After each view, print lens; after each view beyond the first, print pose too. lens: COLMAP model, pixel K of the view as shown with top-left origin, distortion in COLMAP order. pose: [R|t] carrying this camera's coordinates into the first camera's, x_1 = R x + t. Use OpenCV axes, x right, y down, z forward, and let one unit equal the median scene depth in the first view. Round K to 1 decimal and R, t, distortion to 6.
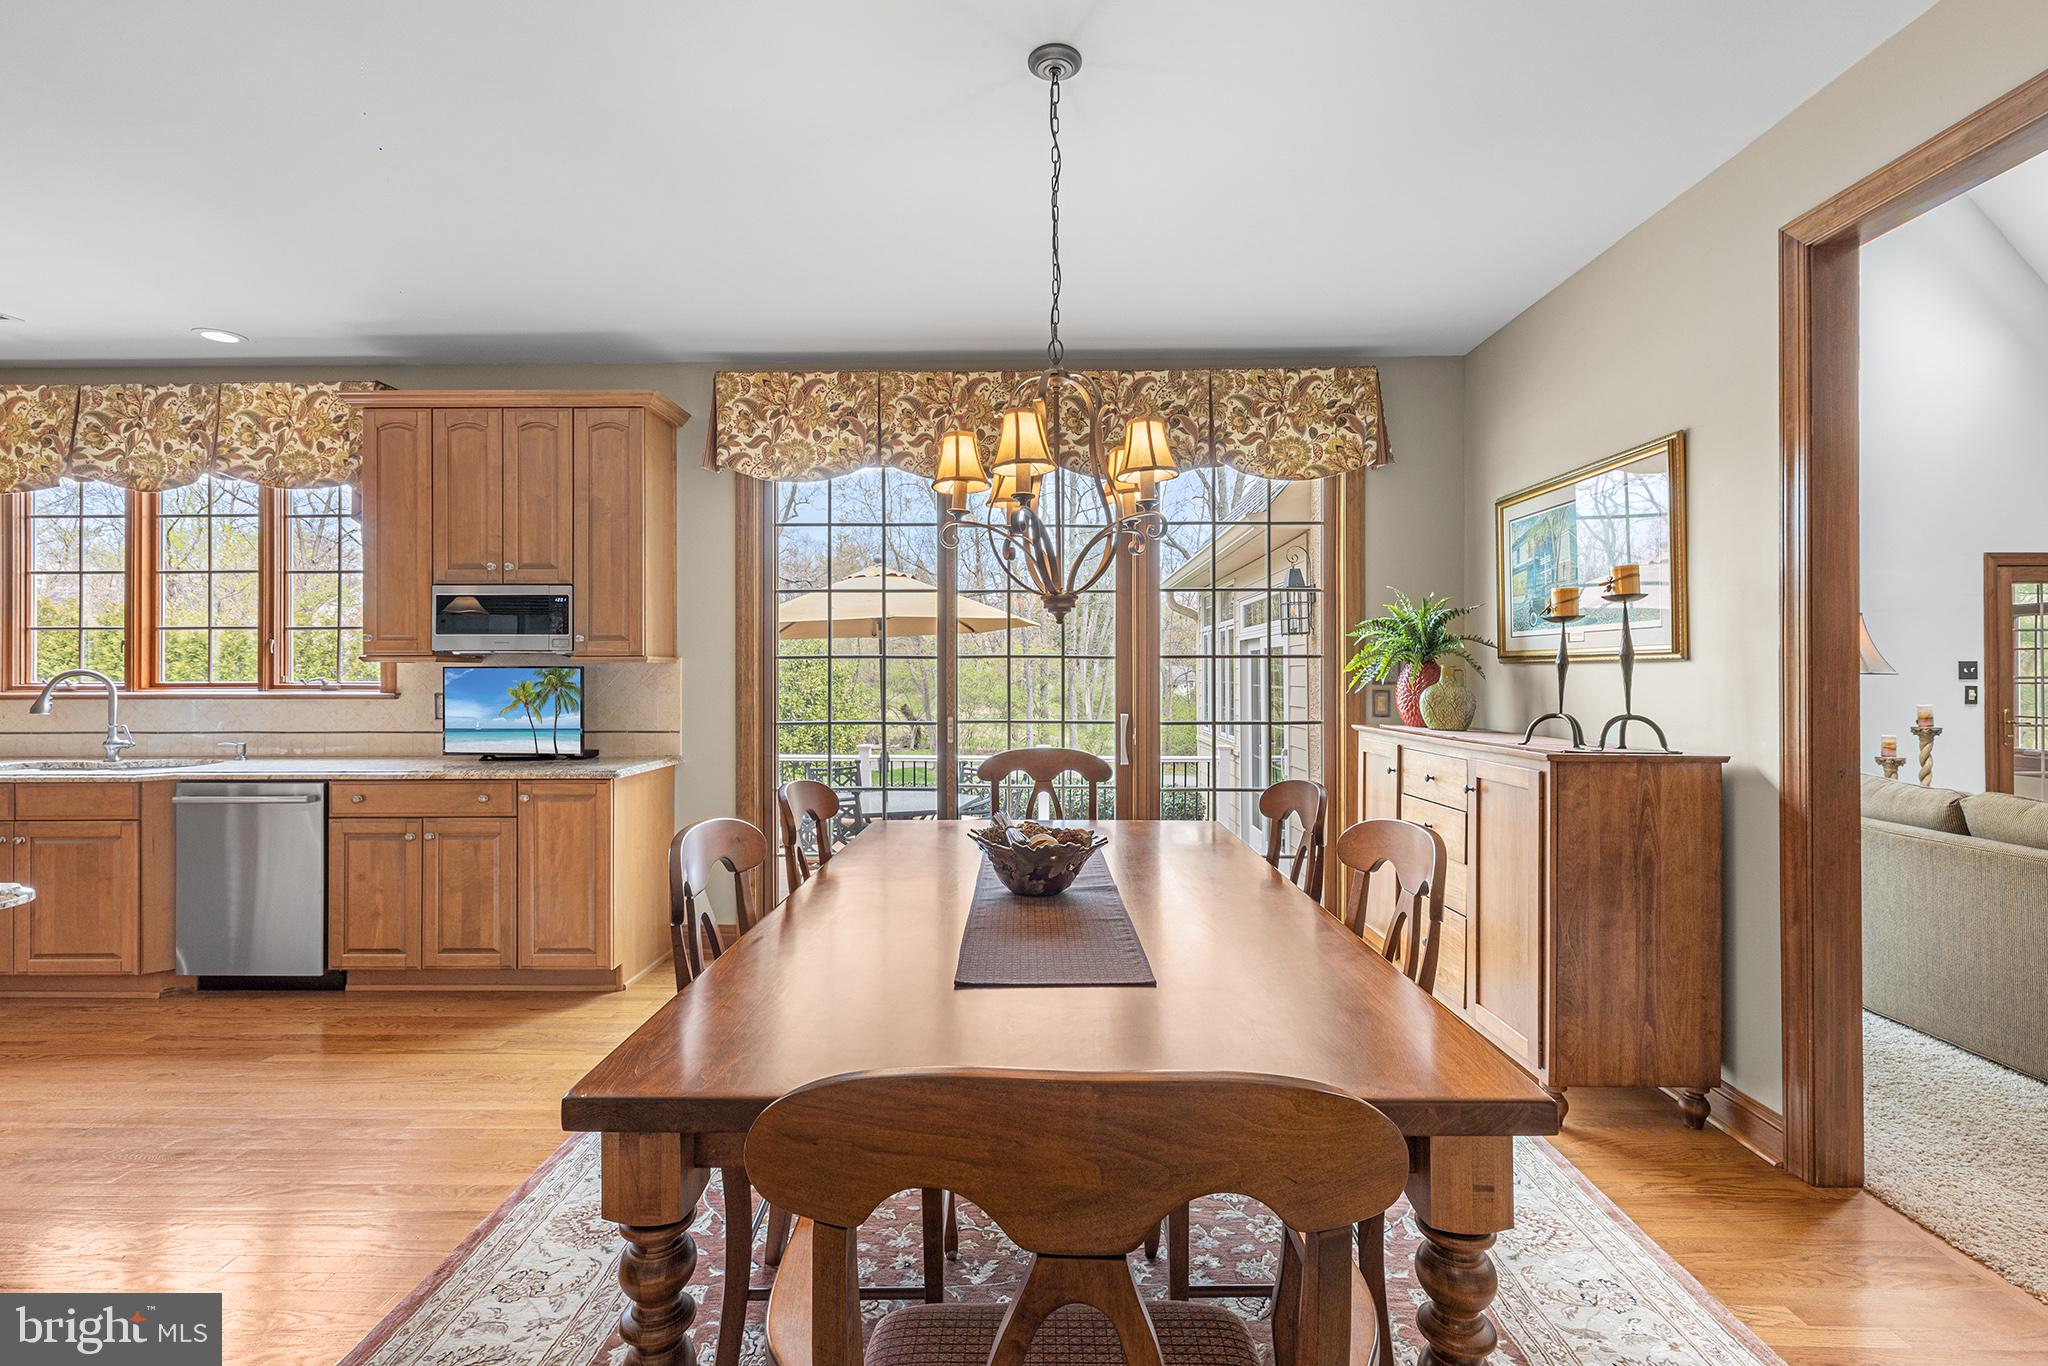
lens RADIAL K [[1054.6, 0, 1024.0], [0, 1054.6, 683.0], [0, 0, 1]] dist [-0.013437, -0.000685]
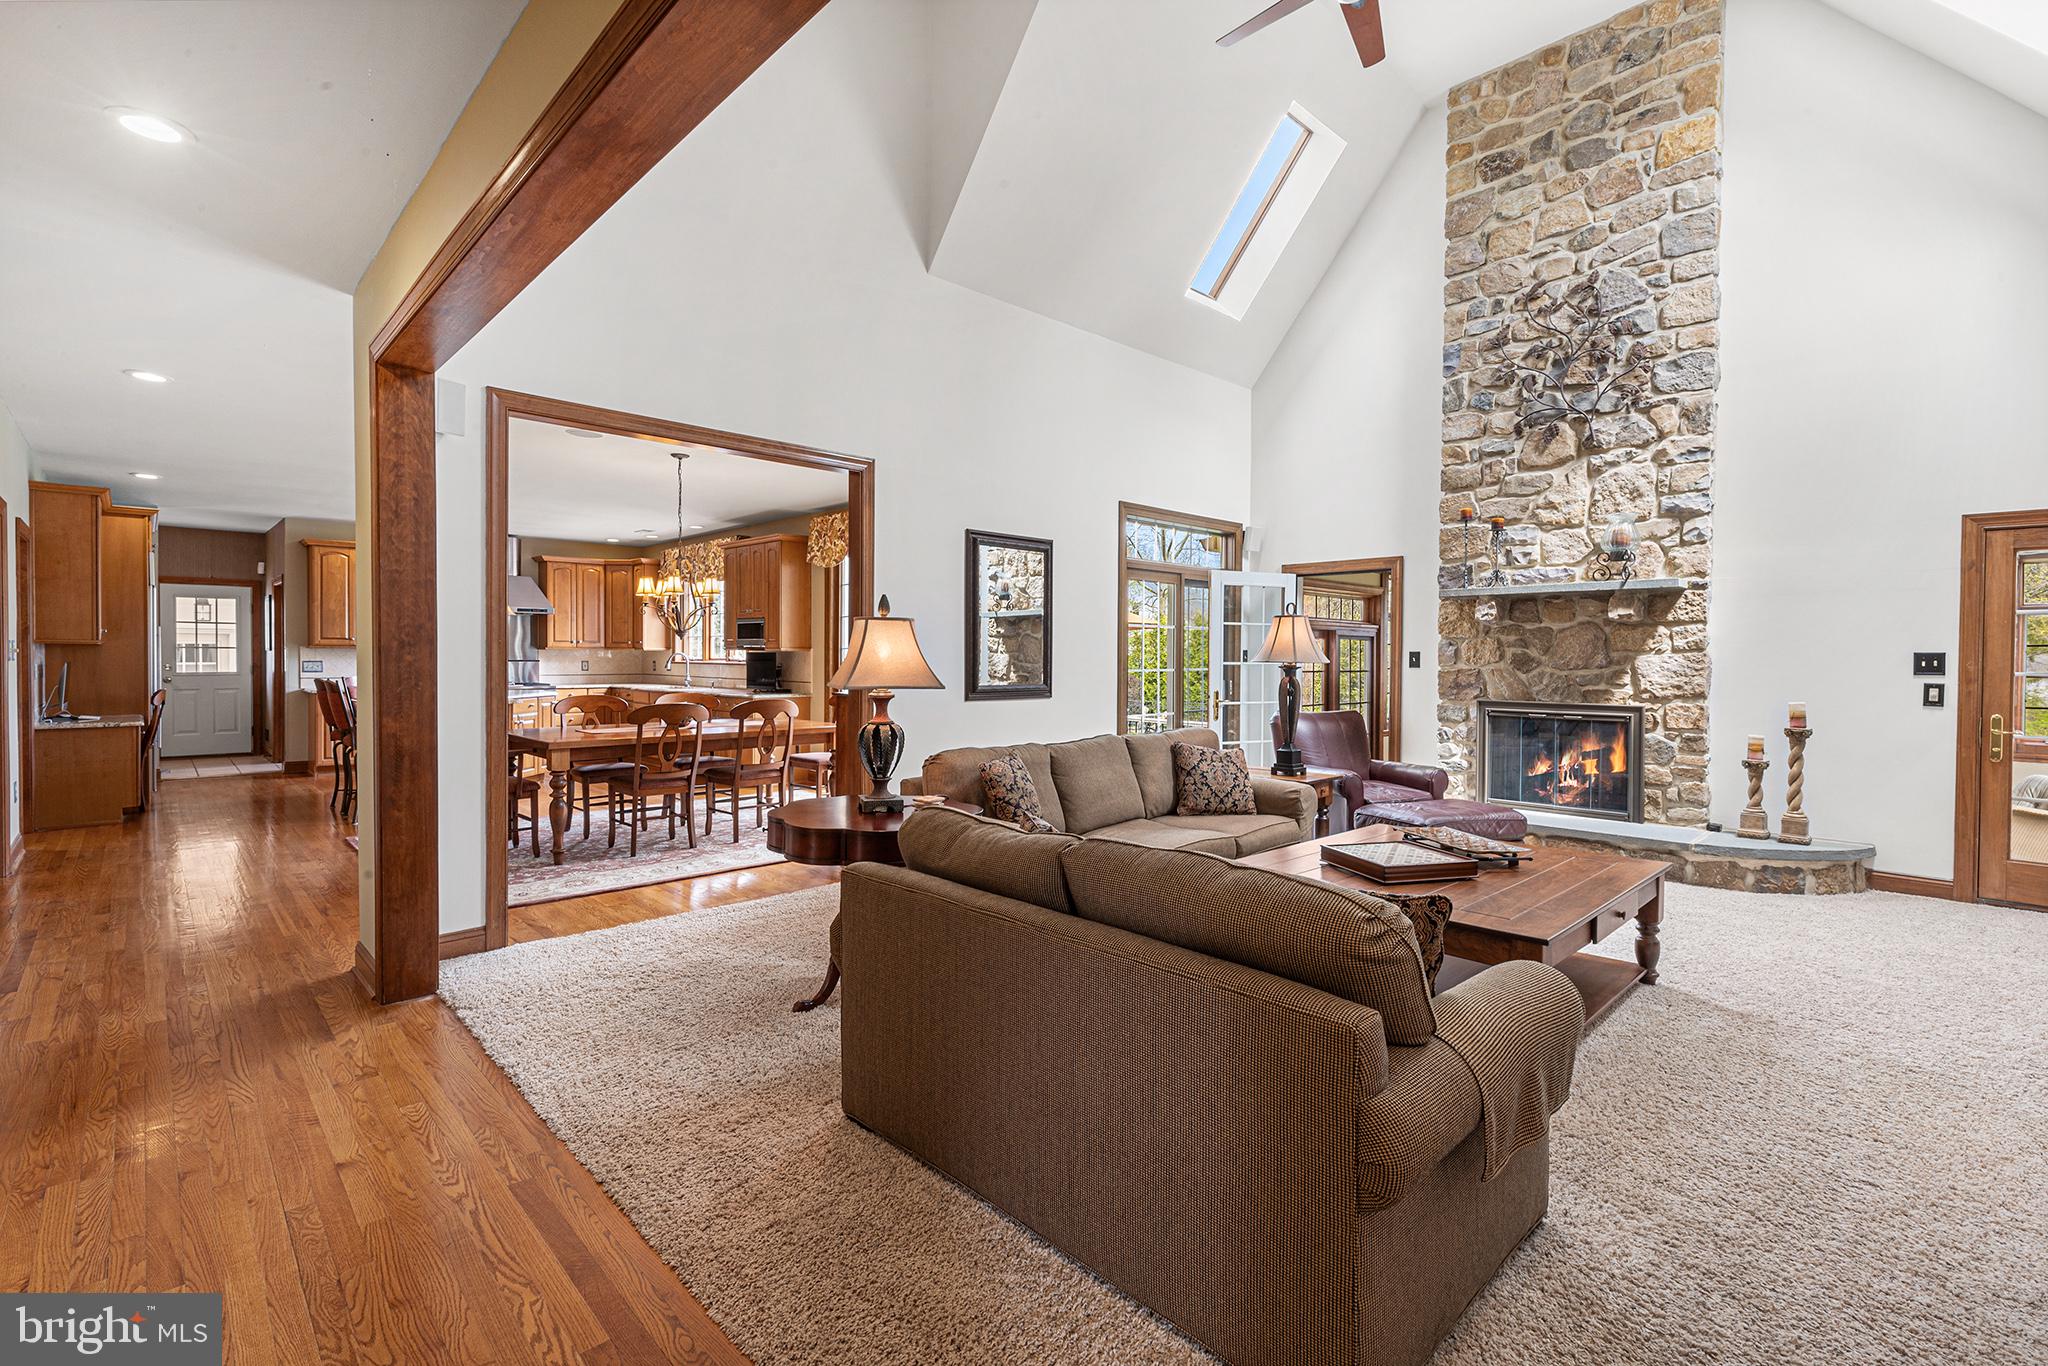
lens RADIAL K [[926.0, 0, 1024.0], [0, 926.0, 683.0], [0, 0, 1]] dist [-0.000692, -0.000316]
pose [[0.684808, 0.030299, -0.728093, 1.401755], [-0.010769, 0.999447, 0.031462, -0.018330], [0.728644, -0.013705, 0.684756, 0.000620]]
